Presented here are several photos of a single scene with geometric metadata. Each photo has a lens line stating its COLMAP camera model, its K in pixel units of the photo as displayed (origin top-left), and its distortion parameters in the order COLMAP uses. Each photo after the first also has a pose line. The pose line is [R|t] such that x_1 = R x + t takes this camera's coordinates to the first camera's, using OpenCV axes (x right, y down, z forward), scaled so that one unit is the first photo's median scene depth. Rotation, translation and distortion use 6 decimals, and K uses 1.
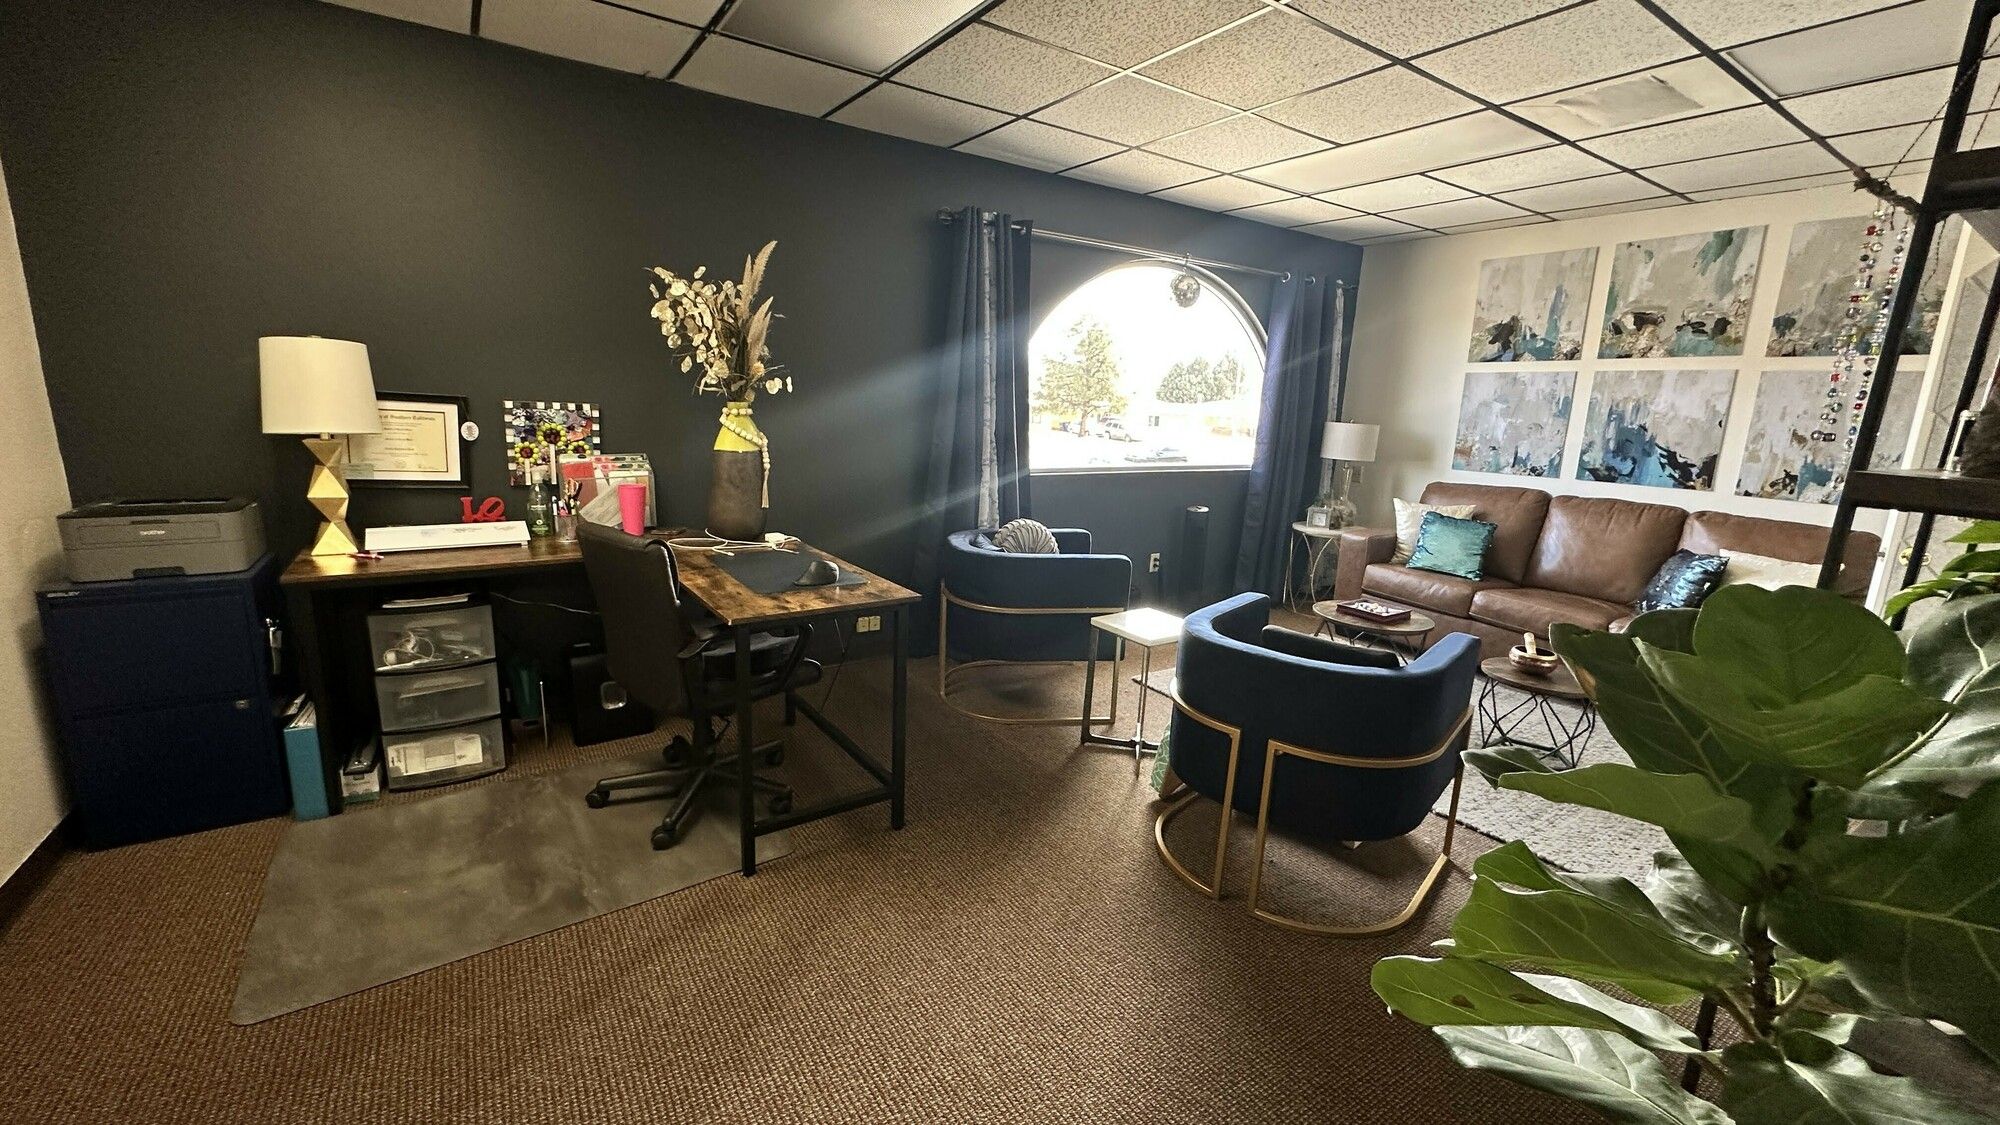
lens RADIAL K [[797.8, 0, 1003.1], [0, 797.8, 560.2], [0, 0, 1]] dist [-0.001943, 0.001471]
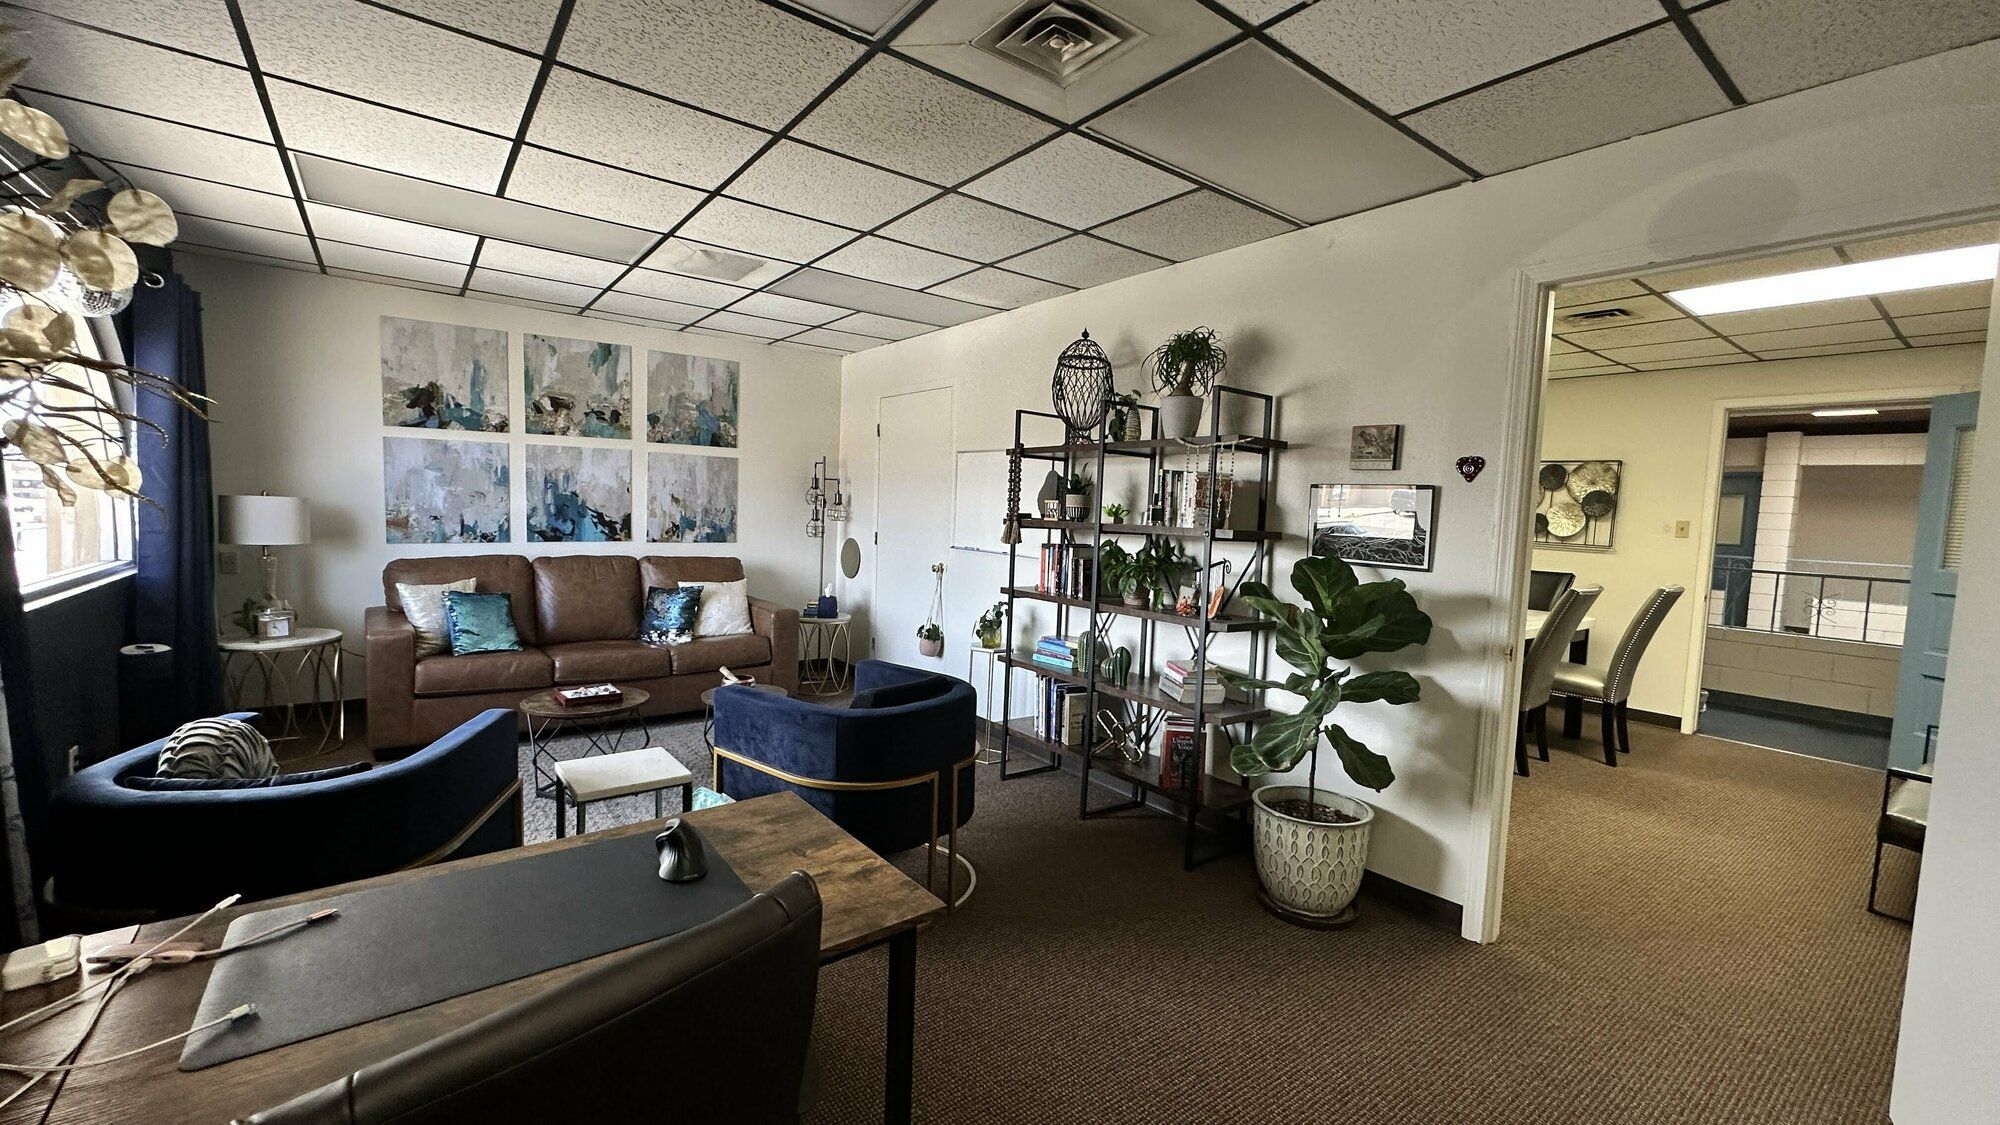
lens RADIAL K [[797.8, 0, 989.3], [0, 797.8, 561.5], [0, 0, 1]] dist [-0.001943, 0.001471]
pose [[-0.042328, -0.116774, 0.992256, -0.409020], [0.162952, 0.979041, 0.122170, -0.109848], [-0.985726, 0.166861, -0.022412, 0.425262]]
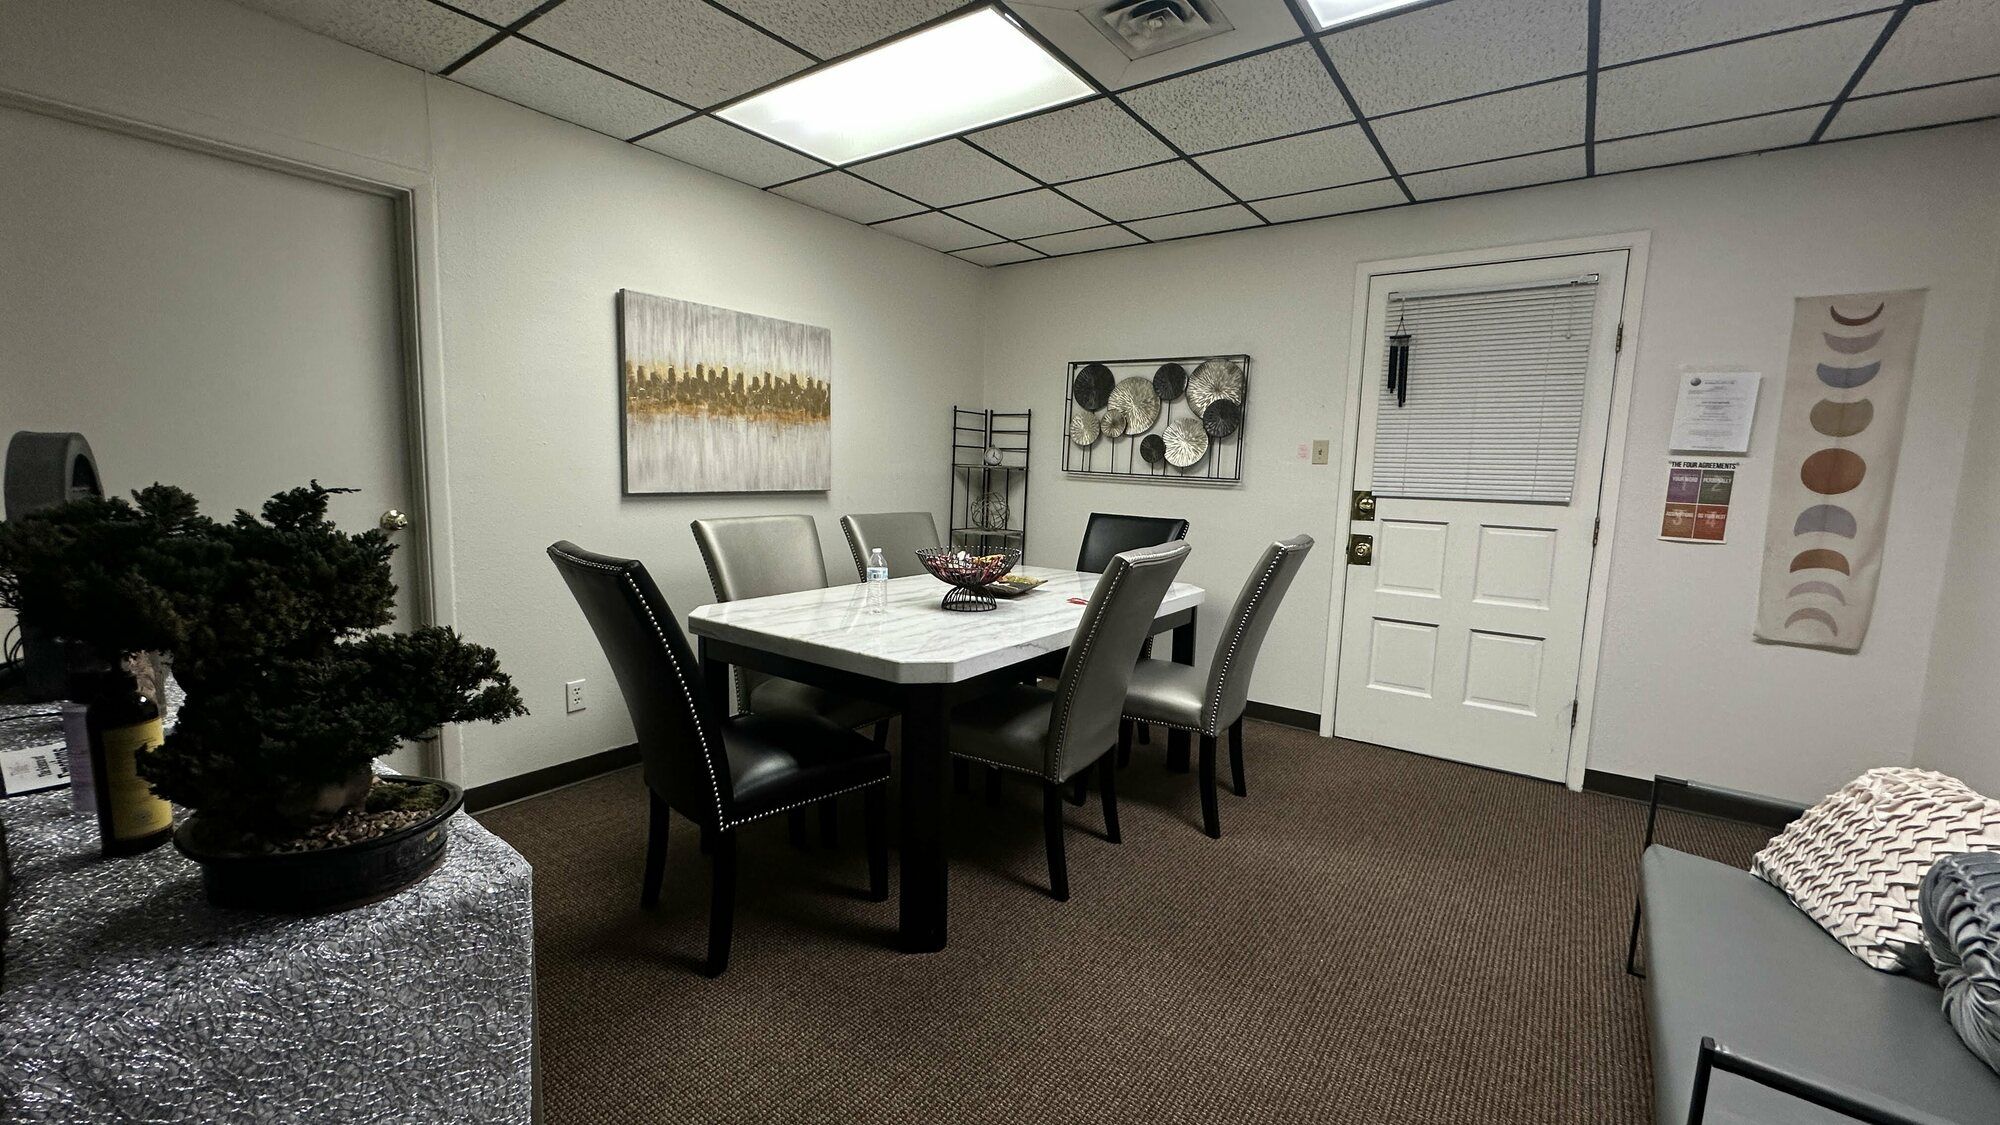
lens RADIAL K [[797.8, 0, 1012.1], [0, 797.8, 564.1], [0, 0, 1]] dist [-0.001943, 0.001471]
pose [[-0.346671, -0.170228, 0.922411, -0.194164], [0.154558, 0.959585, 0.235176, -0.047738], [-0.925166, 0.224094, -0.306350, 0.204976]]
